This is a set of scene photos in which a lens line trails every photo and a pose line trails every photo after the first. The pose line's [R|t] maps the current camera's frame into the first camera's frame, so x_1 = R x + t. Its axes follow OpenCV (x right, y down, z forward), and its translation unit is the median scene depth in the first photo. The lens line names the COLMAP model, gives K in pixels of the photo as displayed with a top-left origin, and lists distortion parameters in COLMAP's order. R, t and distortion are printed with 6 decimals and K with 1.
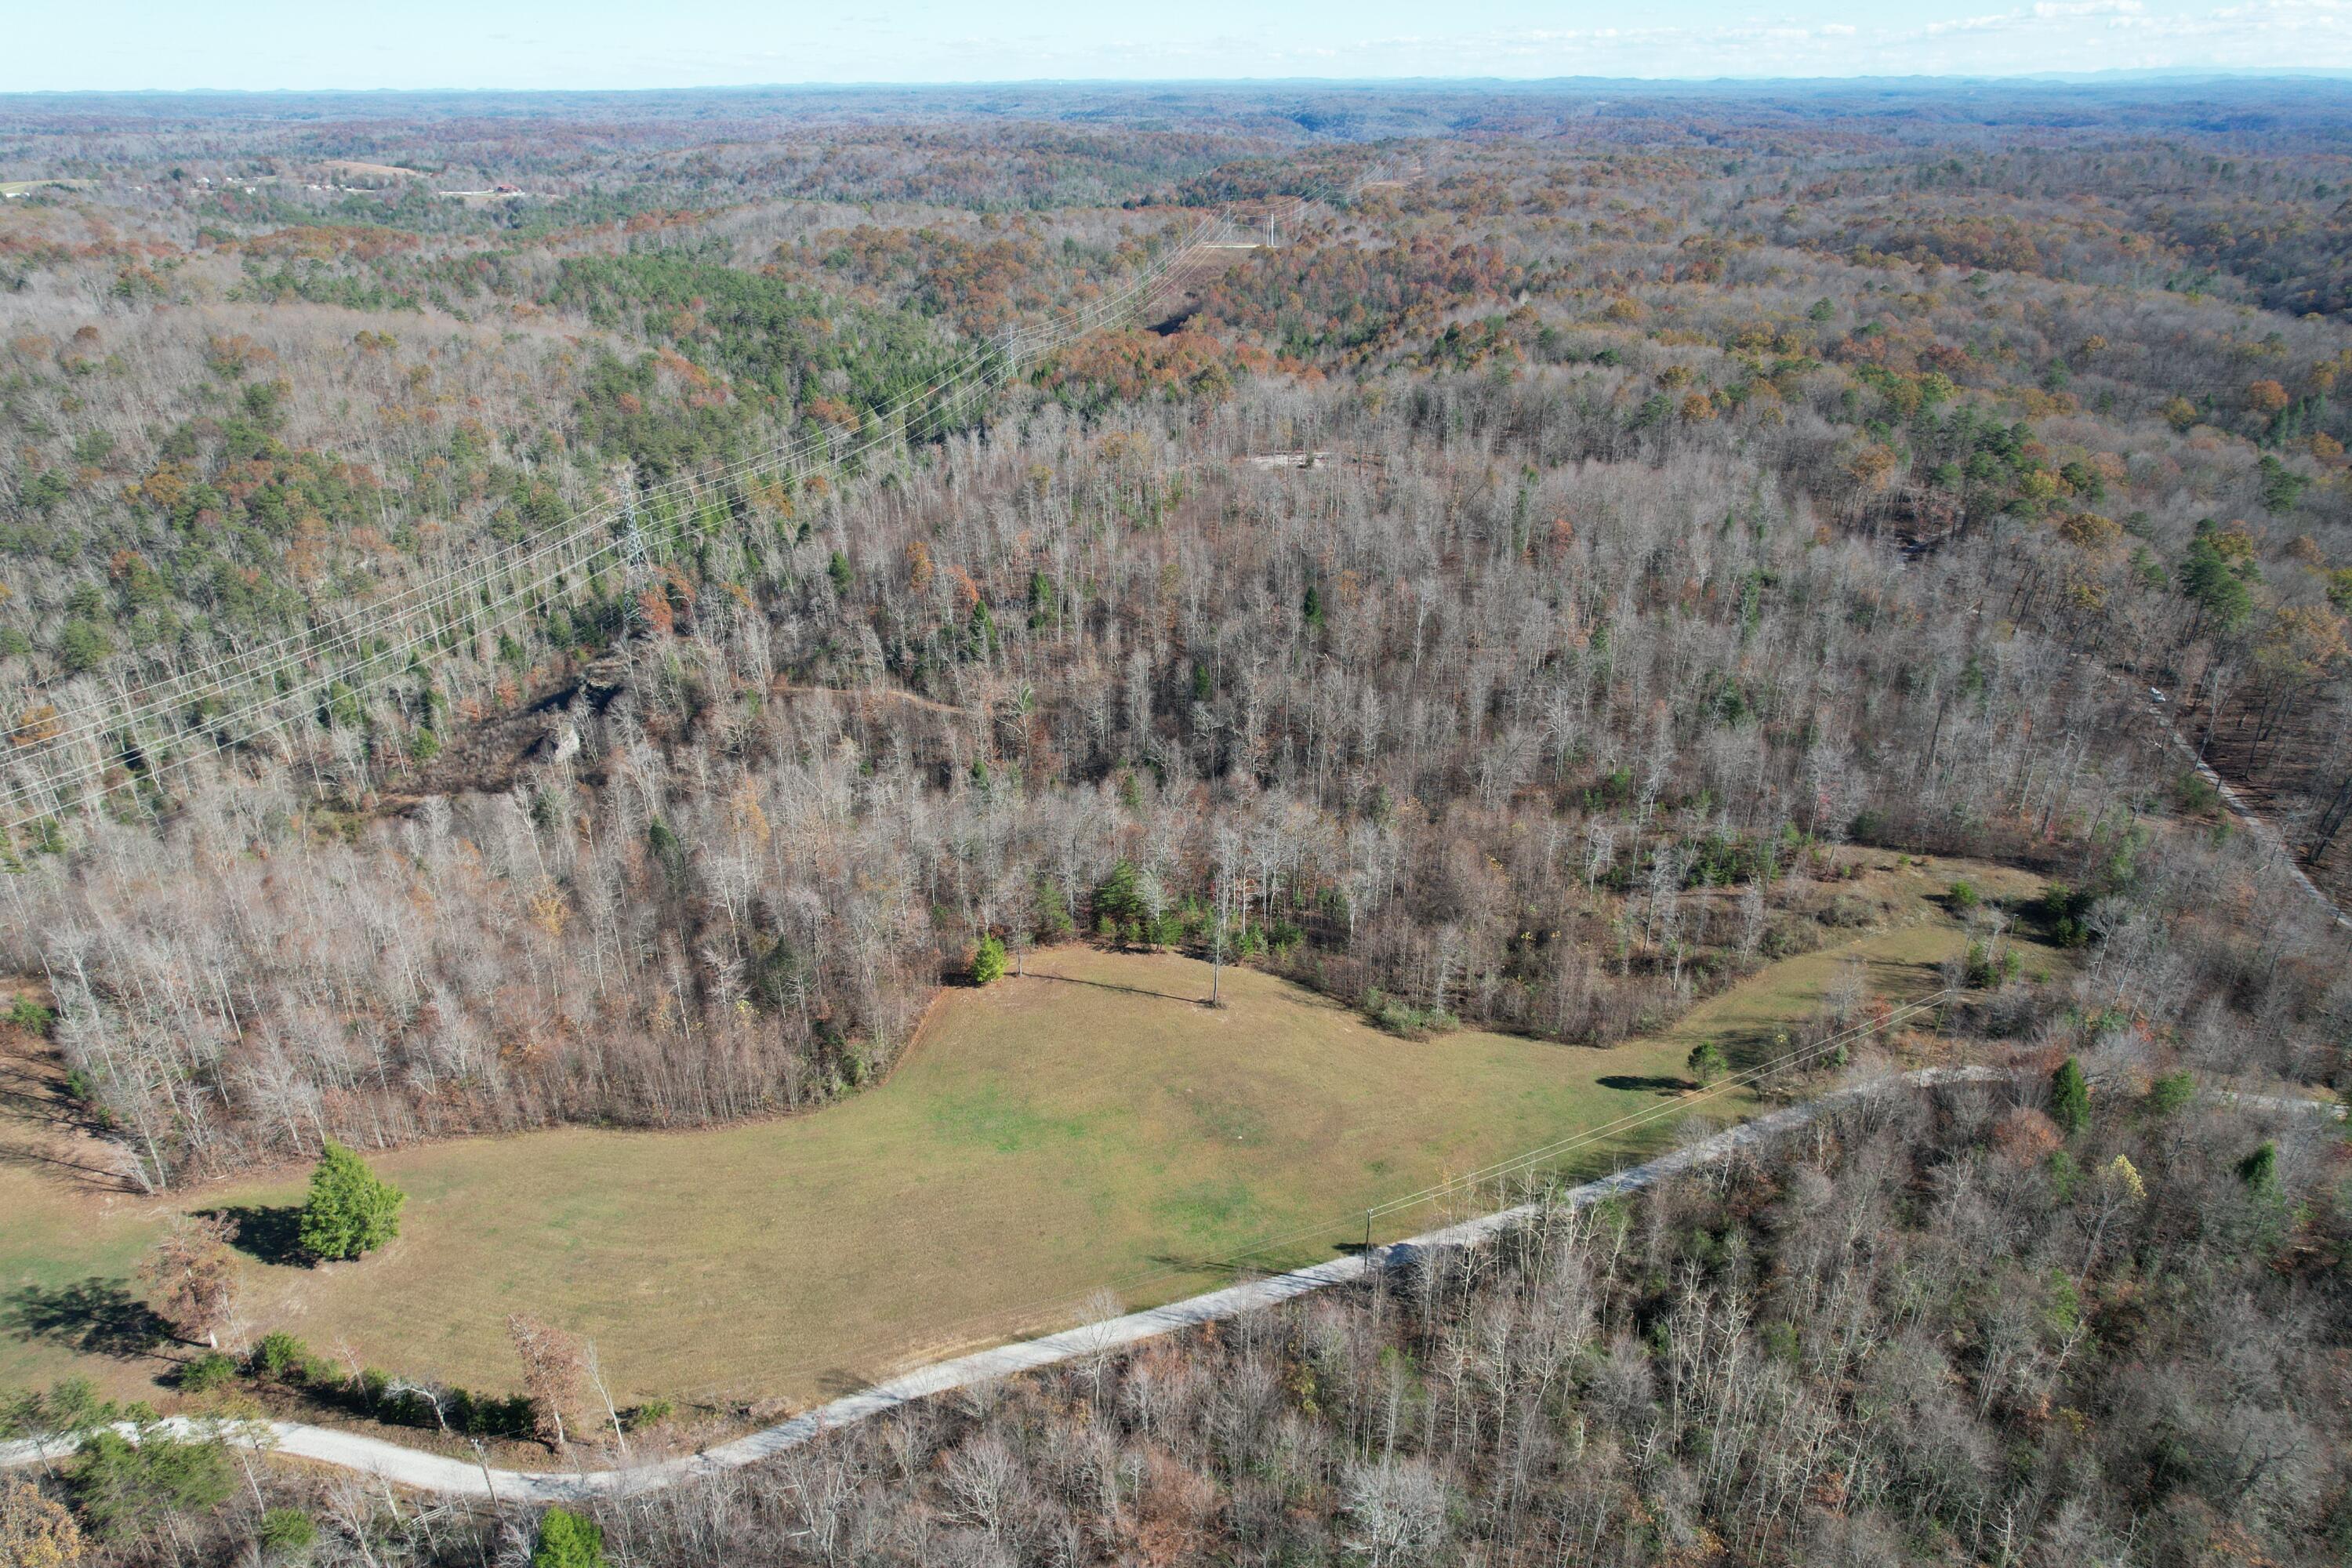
lens RADIAL K [[1503.6, 0, 1176.0], [0, 1503.6, 784.0], [0, 0, 1]] dist [-0.091894, 0.087299]
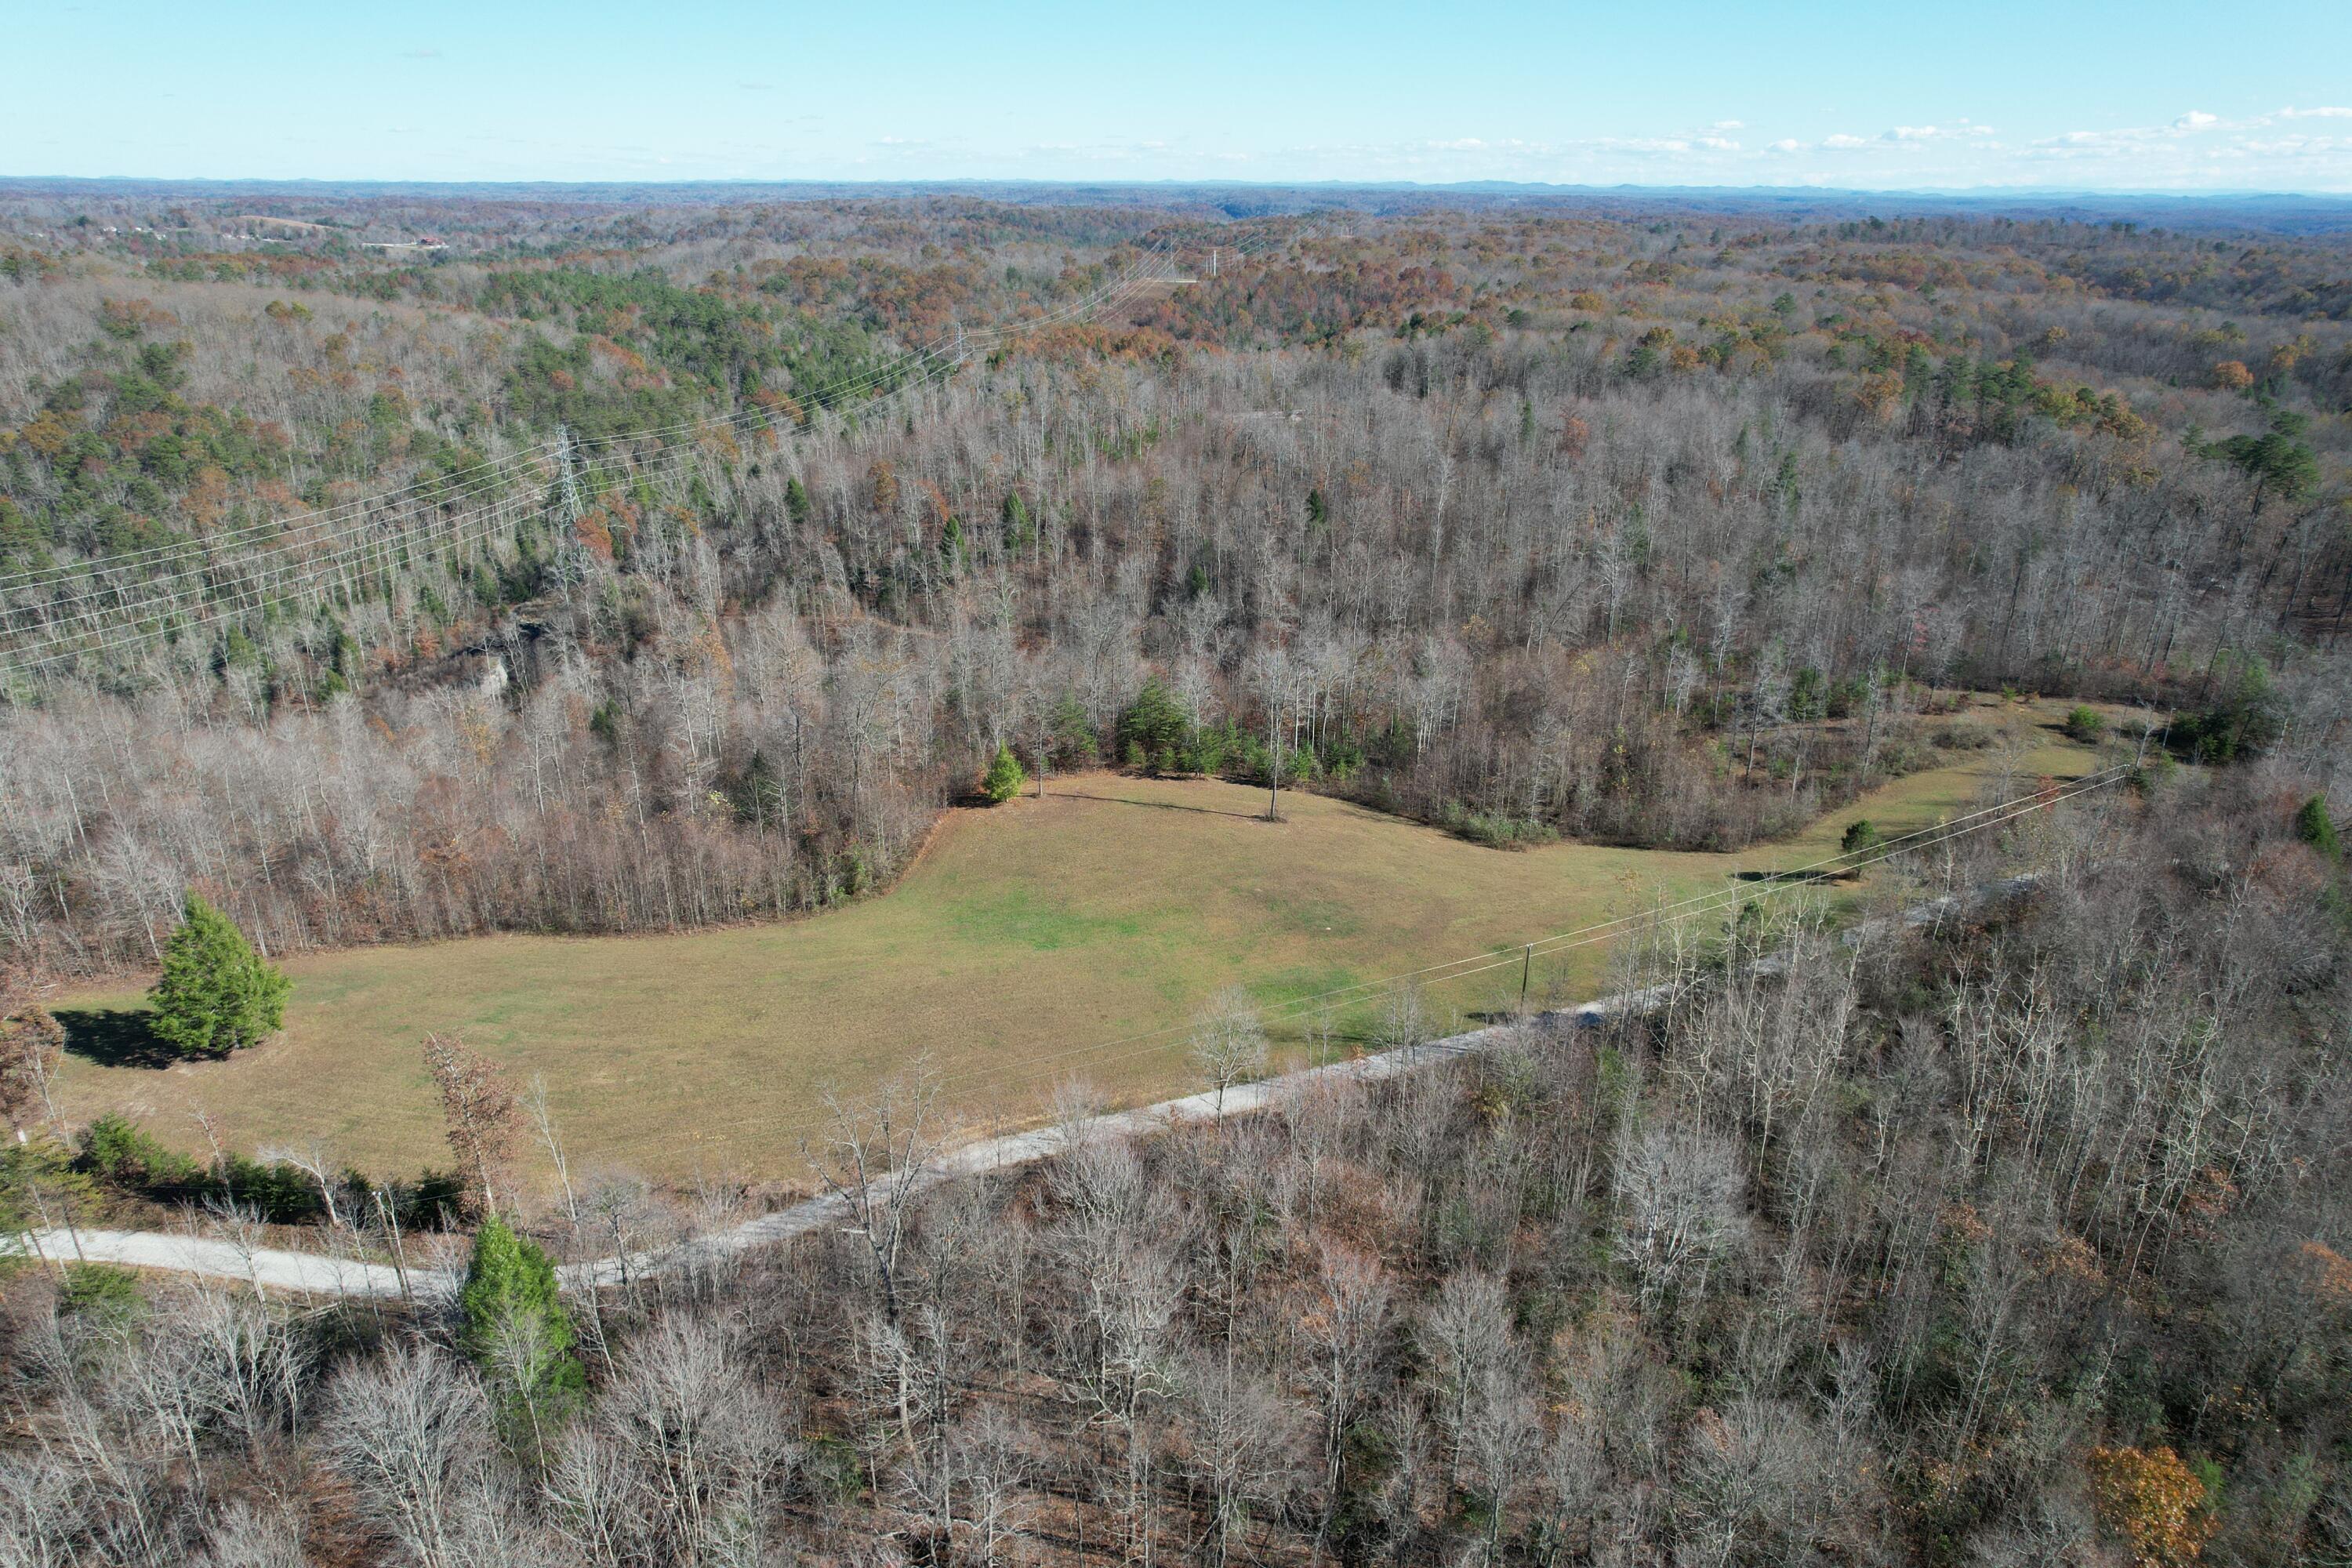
lens RADIAL K [[1503.6, 0, 1176.0], [0, 1503.6, 784.0], [0, 0, 1]] dist [-0.091894, 0.087299]
pose [[0.998757, -0.005061, 0.049591, -0.034819], [0.007882, 0.998351, -0.056859, 0.085608], [-0.049222, 0.057180, 0.997150, 0.071897]]
